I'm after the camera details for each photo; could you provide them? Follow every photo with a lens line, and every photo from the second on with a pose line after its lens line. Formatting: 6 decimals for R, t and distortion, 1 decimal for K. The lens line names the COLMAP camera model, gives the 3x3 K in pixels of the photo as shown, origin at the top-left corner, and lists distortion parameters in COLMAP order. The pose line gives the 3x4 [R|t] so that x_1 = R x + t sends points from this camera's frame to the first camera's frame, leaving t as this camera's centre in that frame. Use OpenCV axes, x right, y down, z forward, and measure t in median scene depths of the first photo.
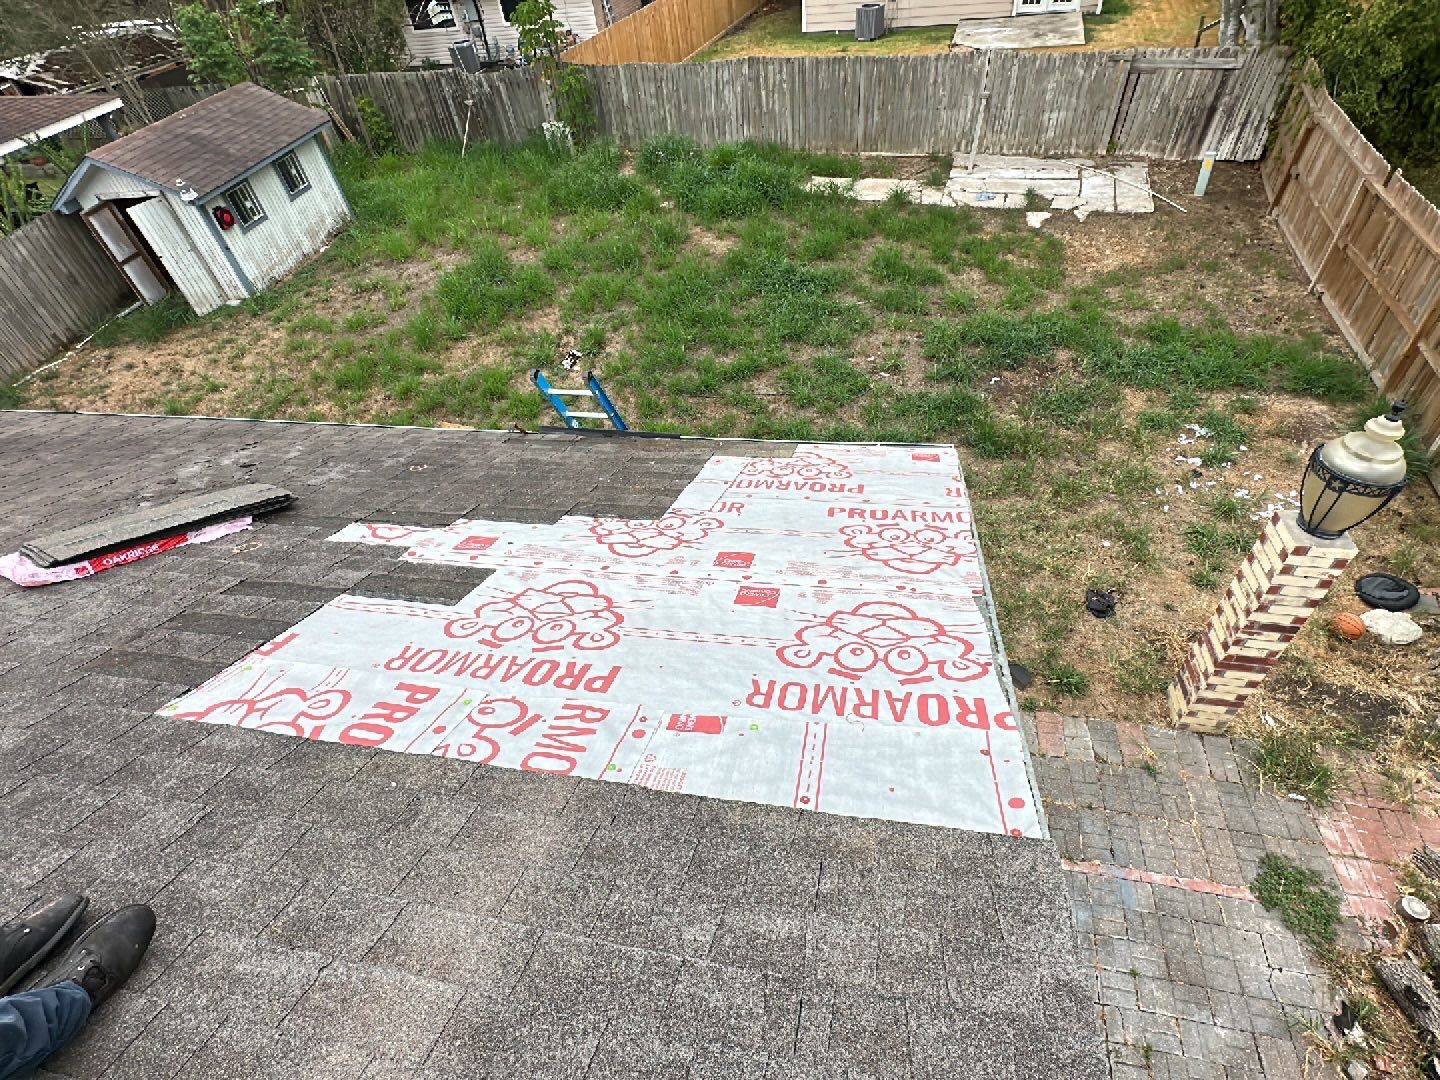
lens RADIAL K [[731.5, 0, 720.0], [0, 731.5, 540.0], [0, 0, 1]] dist [-0.002159, 0.001361]
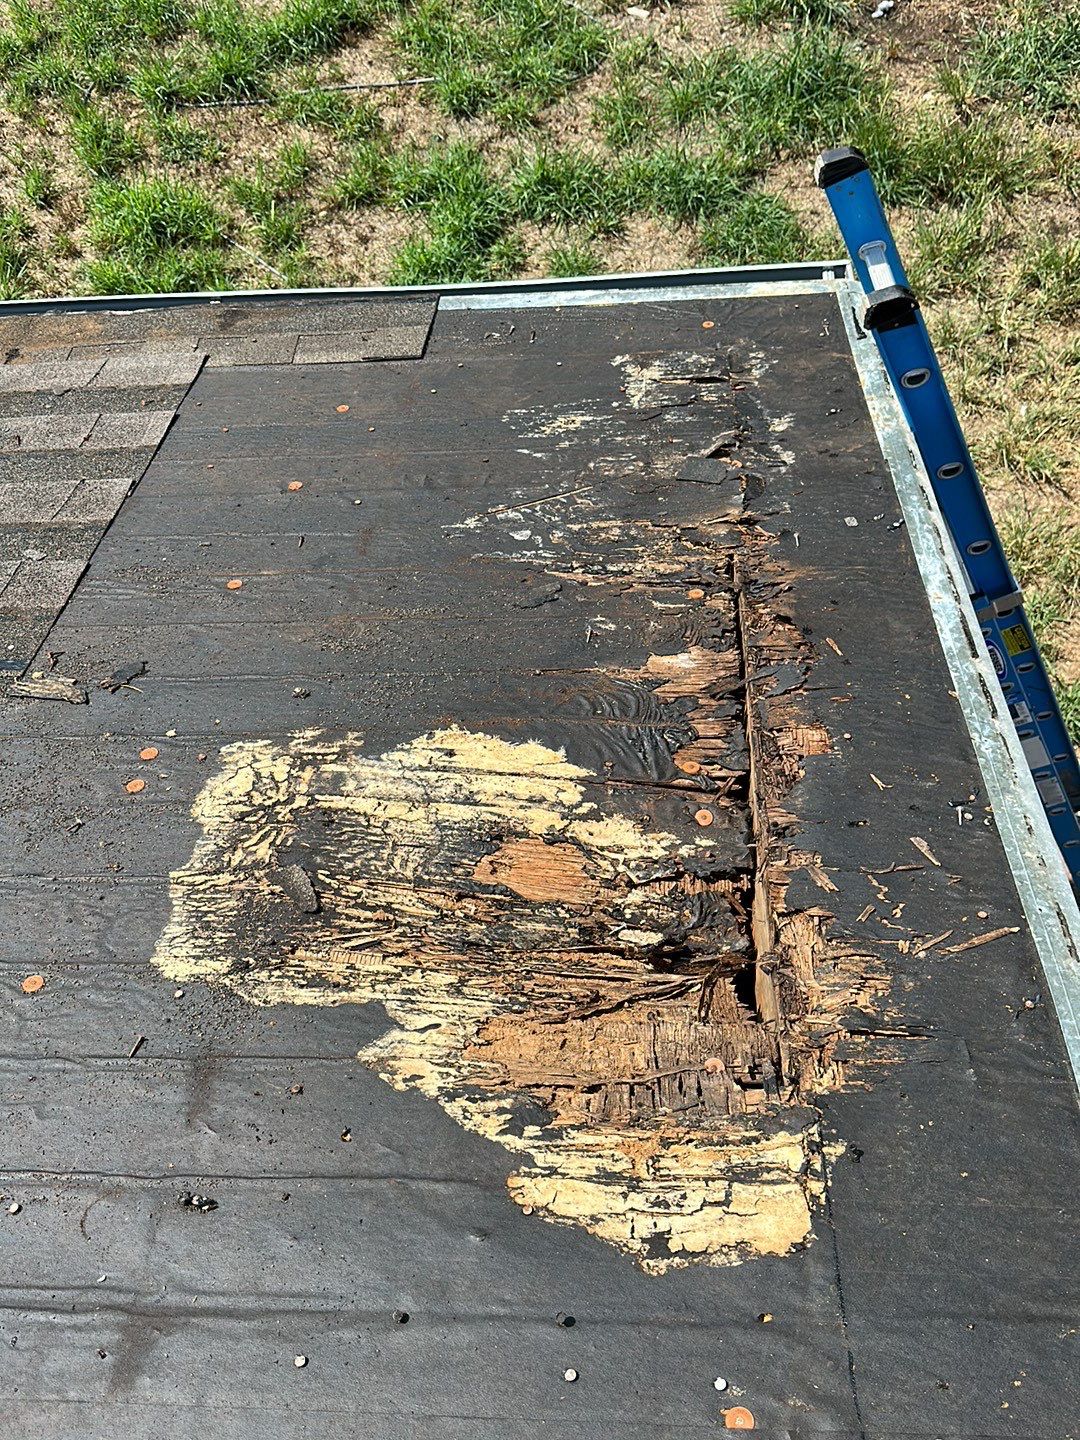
lens RADIAL K [[1296.0, 0, 540.0], [0, 1296.0, 720.0], [0, 0, 1]] dist [0.119811, -0.216467]
pose [[0.984972, -0.138974, 0.102545, 0.030897], [0.104994, 0.953241, 0.283387, -0.056918], [-0.137133, -0.268362, 0.953507, 0.157948]]
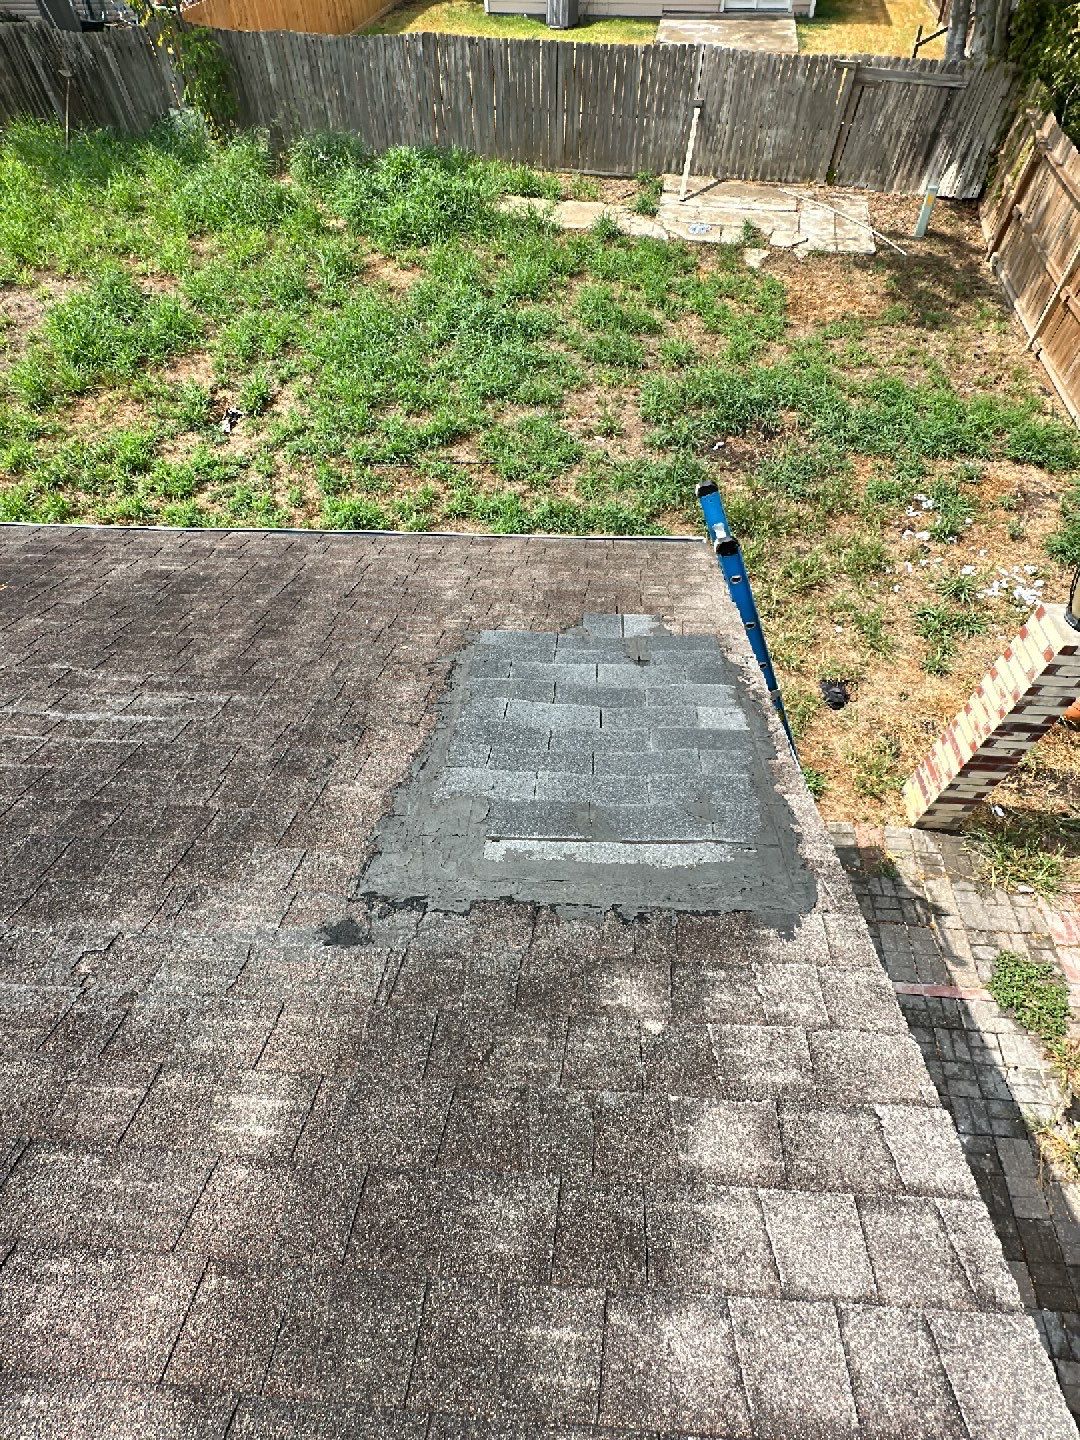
lens RADIAL K [[731.5, 0, 541.8], [0, 731.5, 719.9], [0, 0, 1]] dist [-0.002159, 0.001361]
pose [[0.986747, -0.059809, 0.150842, 0.000496], [0.036033, 0.987148, 0.155692, -0.031885], [-0.158215, -0.148193, 0.976221, 0.096629]]
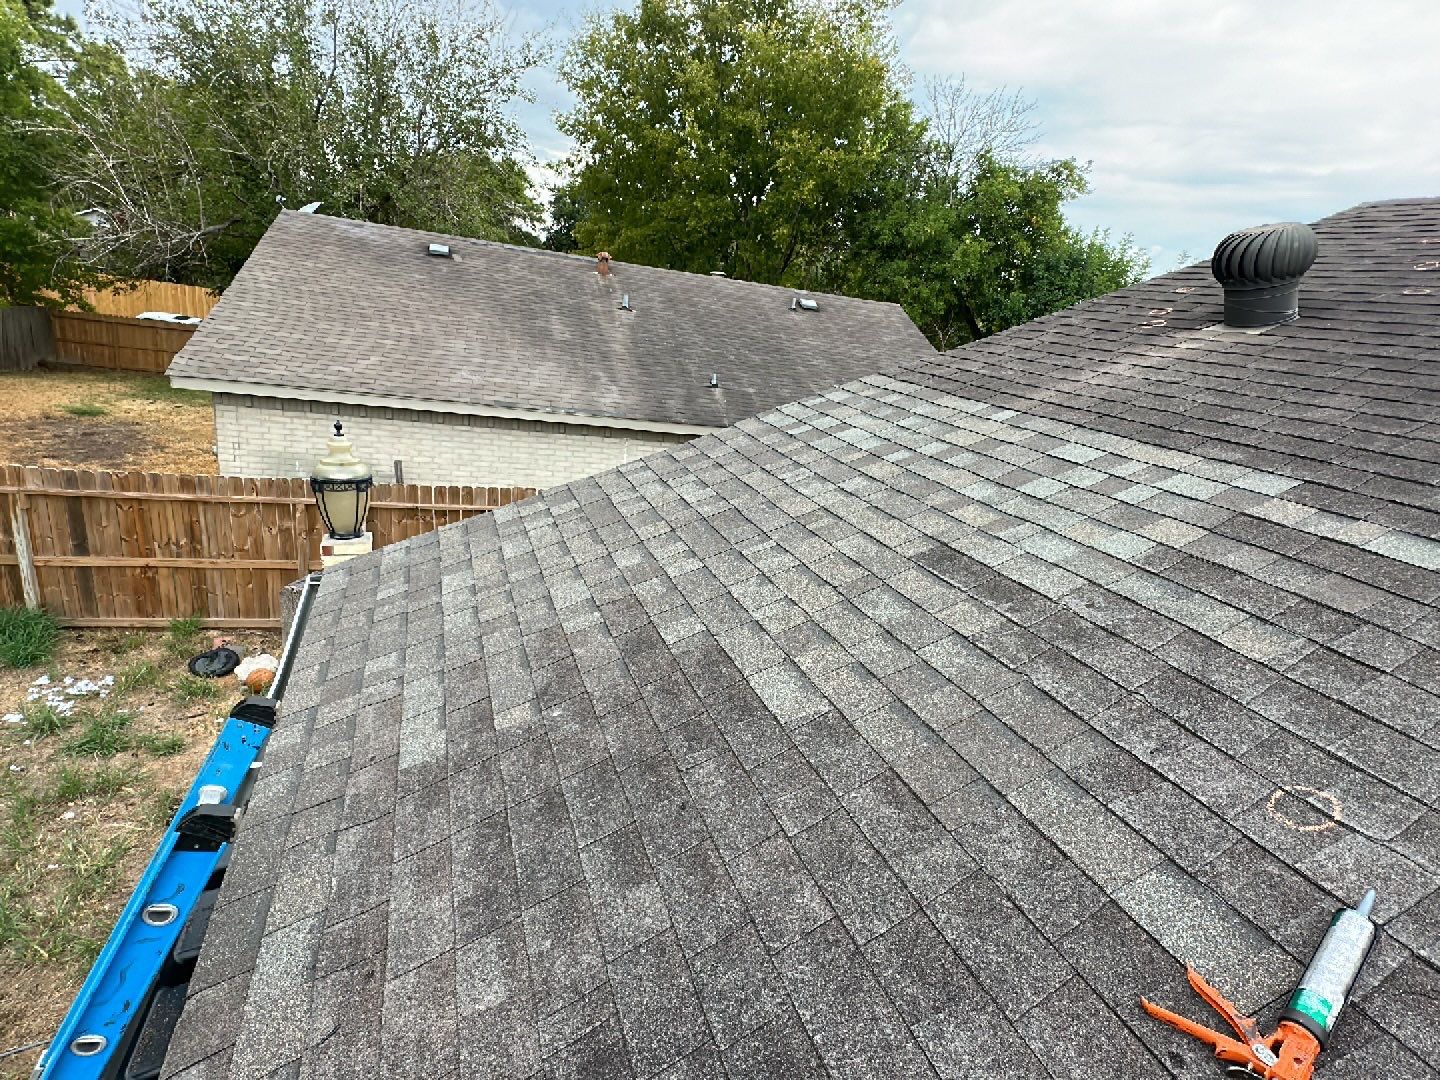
lens RADIAL K [[731.5, 0, 720.0], [0, 731.5, 540.0], [0, 0, 1]] dist [-0.002159, 0.001361]
pose [[-0.542589, -0.220162, 0.810633, -0.279481], [0.535084, 0.653321, 0.535590, -0.171649], [-0.647520, 0.724362, -0.236679, 0.438100]]
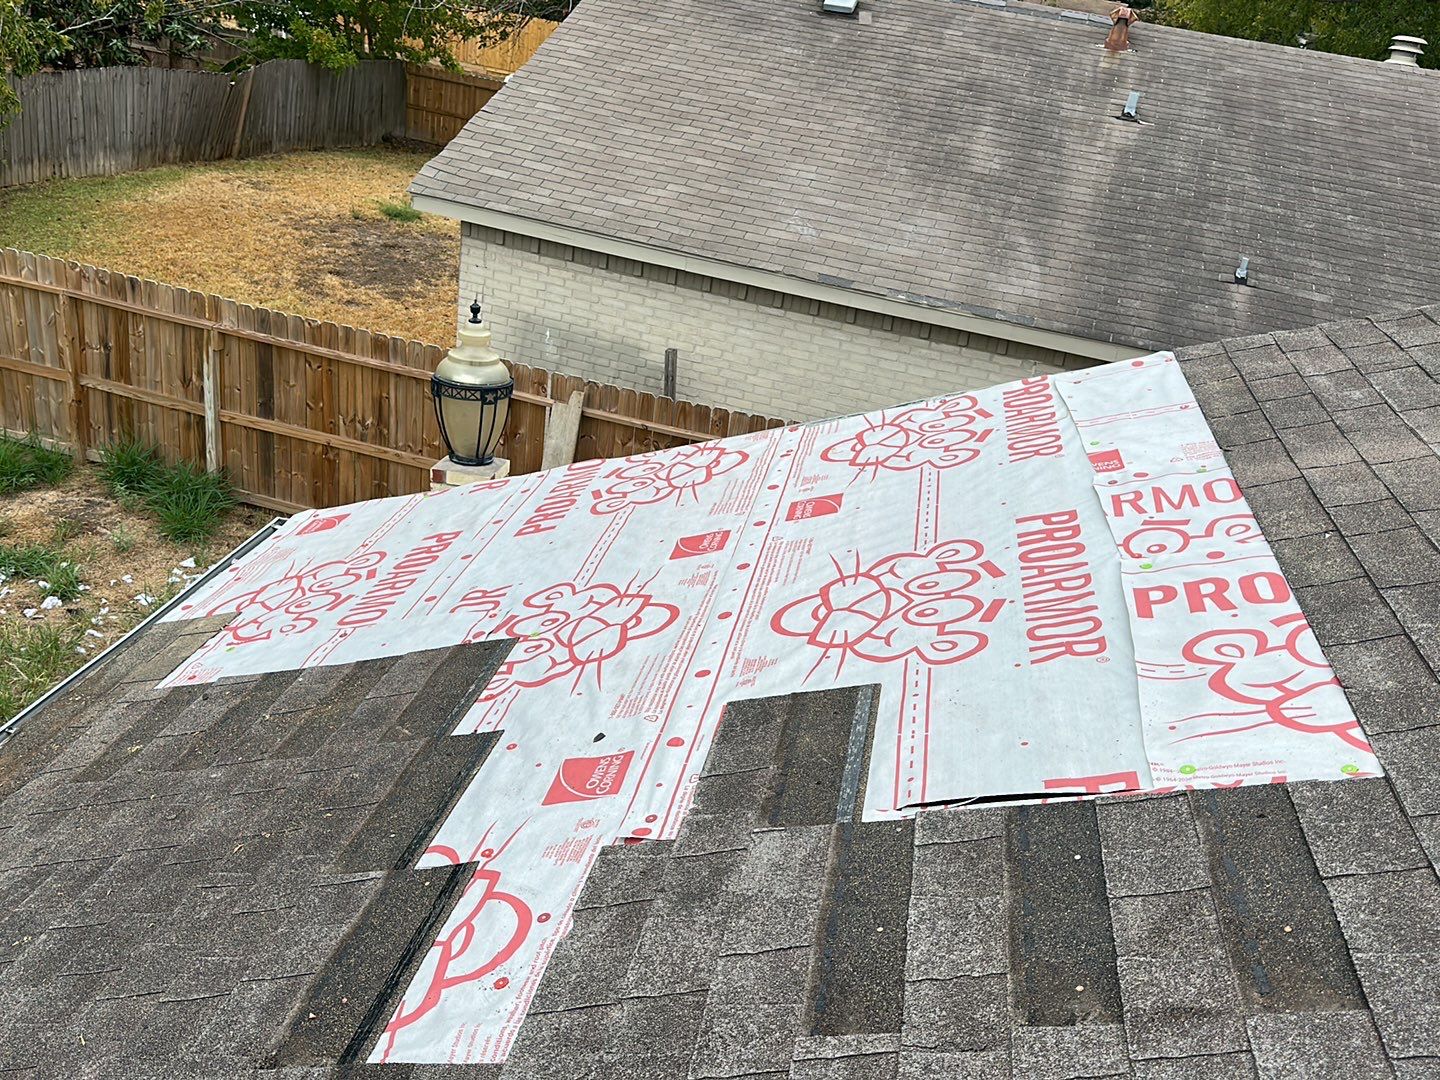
lens RADIAL K [[1275.6, 0, 720.0], [0, 1275.6, 552.6], [0, 0, 1]] dist [0.178456, -0.360902]
pose [[-0.029183, -0.327255, 0.944485, -0.371414], [0.594159, 0.754162, 0.279668, -0.096974], [-0.803818, 0.569337, 0.172433, 0.265565]]
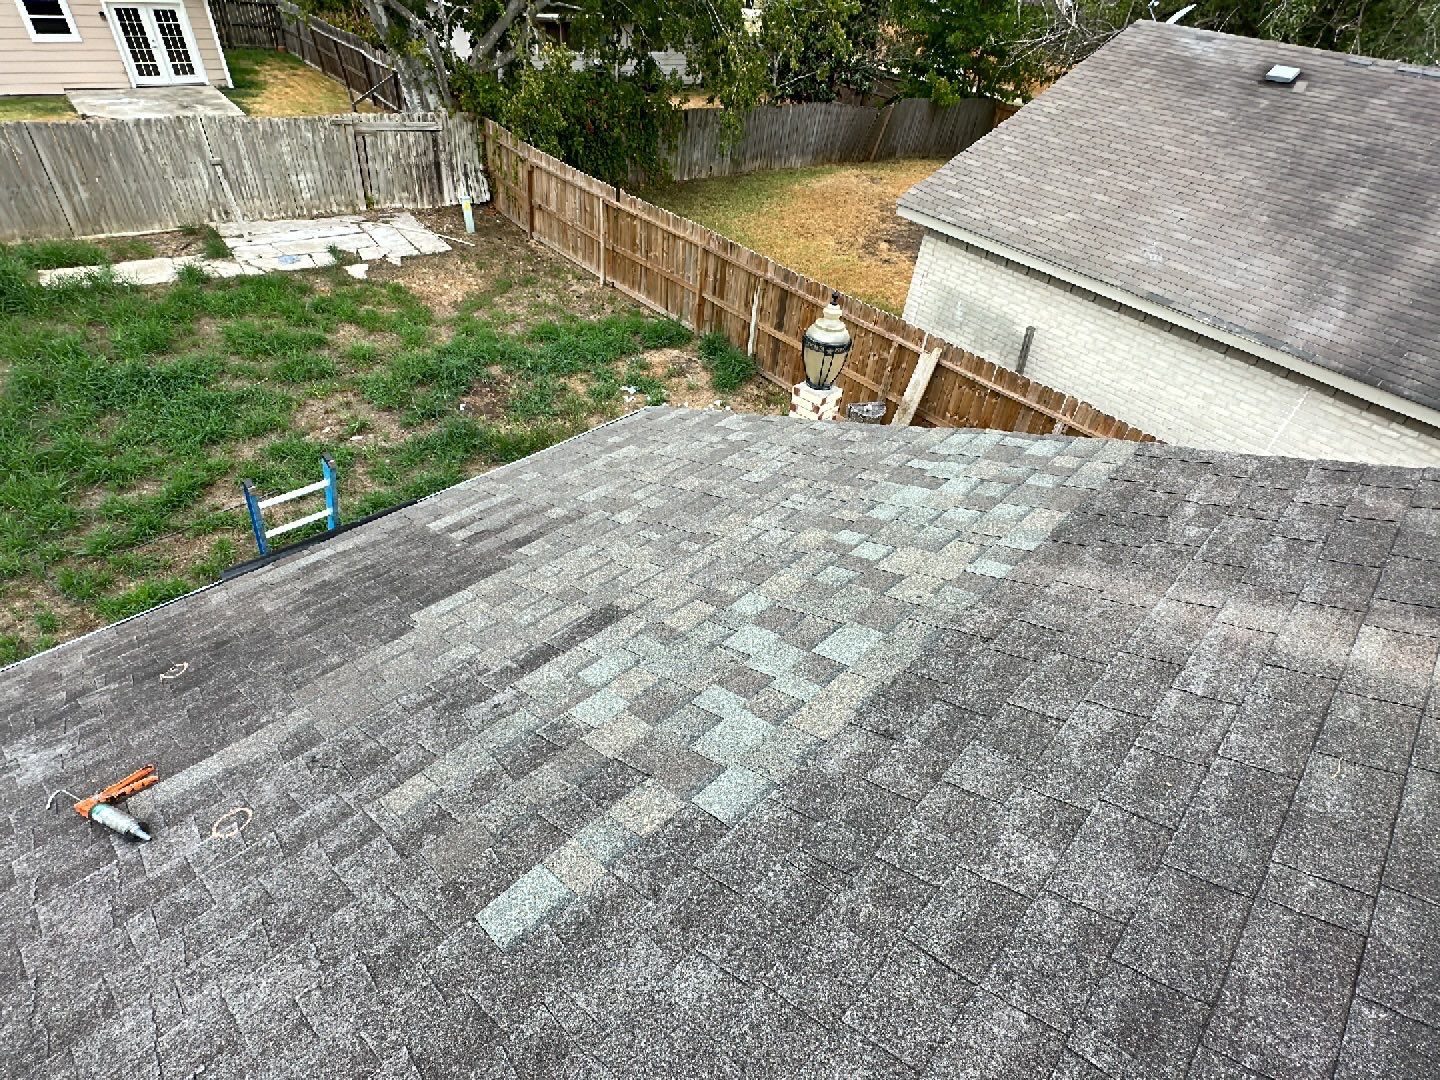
lens RADIAL K [[731.5, 0, 720.0], [0, 731.5, 540.0], [0, 0, 1]] dist [-0.002159, 0.001361]
pose [[0.532025, -0.419196, 0.735679, -0.283613], [0.478684, 0.865586, 0.147045, -0.031226], [-0.698434, 0.273926, 0.661176, 0.103538]]
